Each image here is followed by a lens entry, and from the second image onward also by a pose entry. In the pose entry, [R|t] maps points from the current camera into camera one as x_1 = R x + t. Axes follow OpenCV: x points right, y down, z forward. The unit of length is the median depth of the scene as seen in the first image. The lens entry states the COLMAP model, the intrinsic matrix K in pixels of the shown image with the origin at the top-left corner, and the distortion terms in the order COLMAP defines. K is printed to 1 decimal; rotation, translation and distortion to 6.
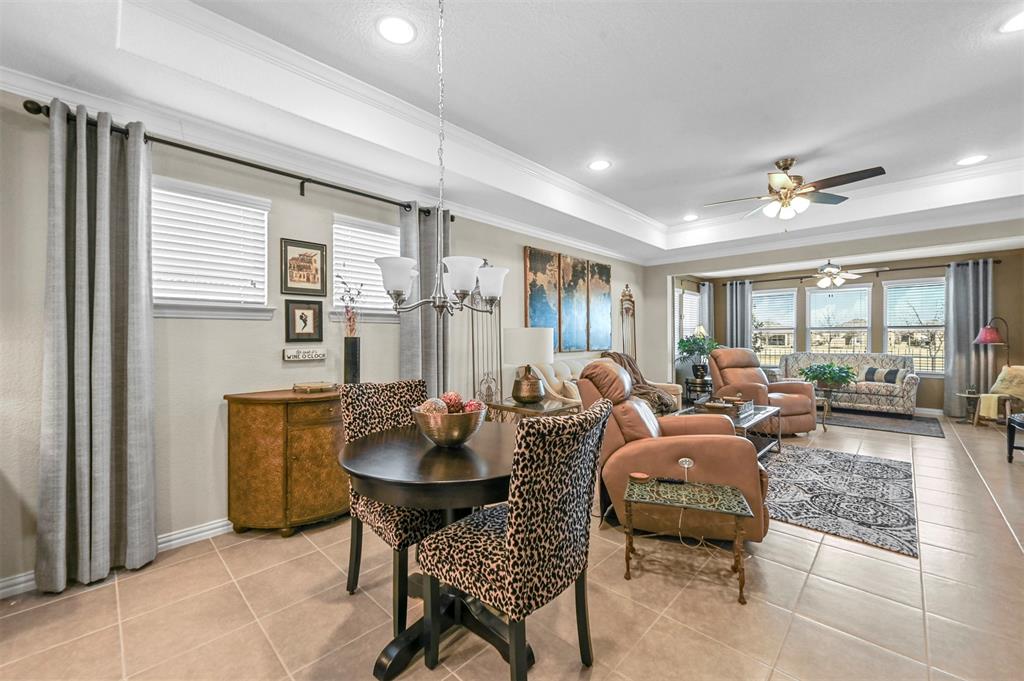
lens RADIAL K [[405.4, 0, 507.4], [0, 405.4, 337.0], [0, 0, 1]] dist [-0.002617, 0.000922]
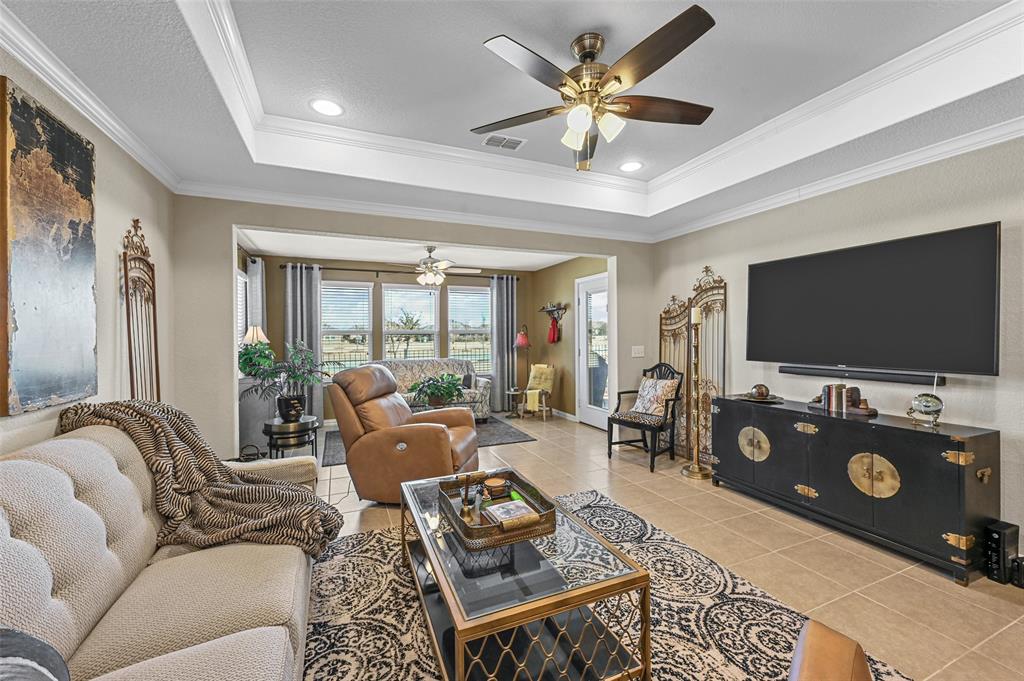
lens RADIAL K [[405.4, 0, 511.5], [0, 405.4, 335.1], [0, 0, 1]] dist [-0.002617, 0.000922]
pose [[0.382128, -0.000998, 0.924109, 0.083946], [0.004492, 0.999990, -0.000777, -0.018247], [-0.924099, 0.004448, 0.382128, 0.601356]]
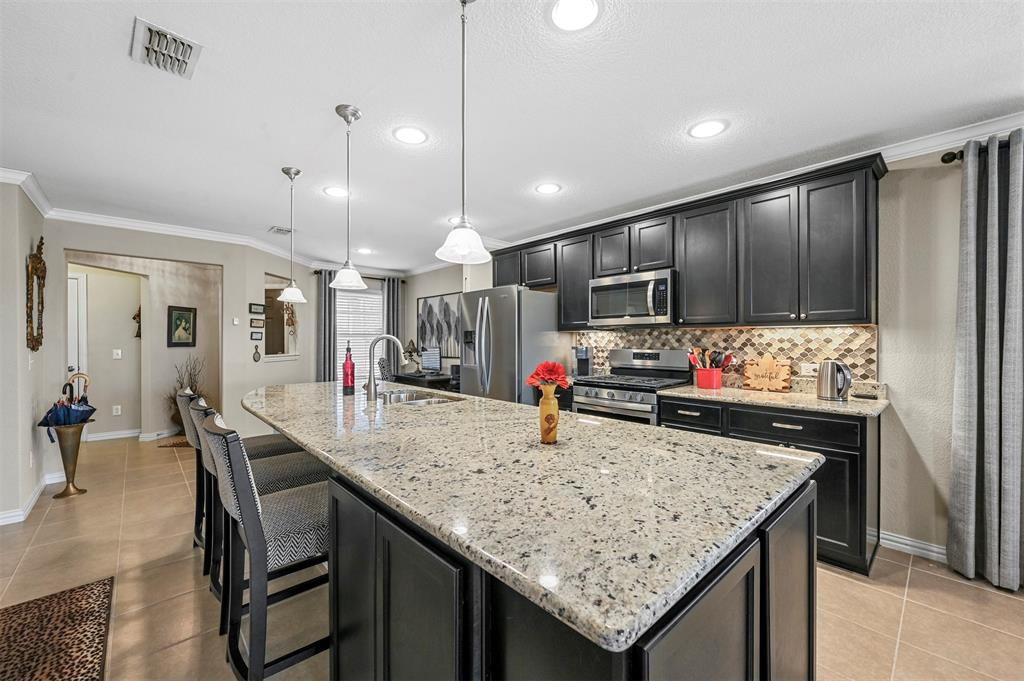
lens RADIAL K [[405.4, 0, 510.0], [0, 405.4, 343.5], [0, 0, 1]] dist [-0.002617, 0.000922]
pose [[-0.051059, 0.008459, -0.998660, 0.028465], [0.002487, 0.999962, 0.008343, -0.013007], [0.998693, -0.002058, -0.051078, -0.079255]]
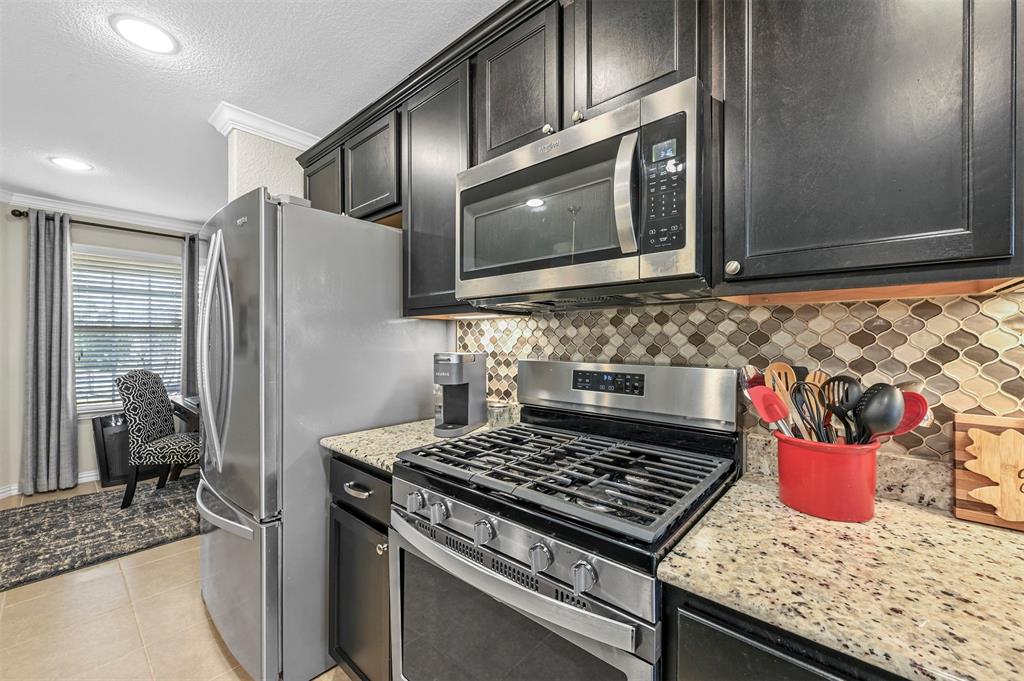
lens RADIAL K [[405.4, 0, 510.6], [0, 405.4, 342.3], [0, 0, 1]] dist [-0.002617, 0.000922]
pose [[0.050344, 0.009046, -0.998691, -0.413156], [0.000422, 0.999959, 0.009079, -0.011976], [0.998732, -0.000879, 0.050338, 0.041646]]
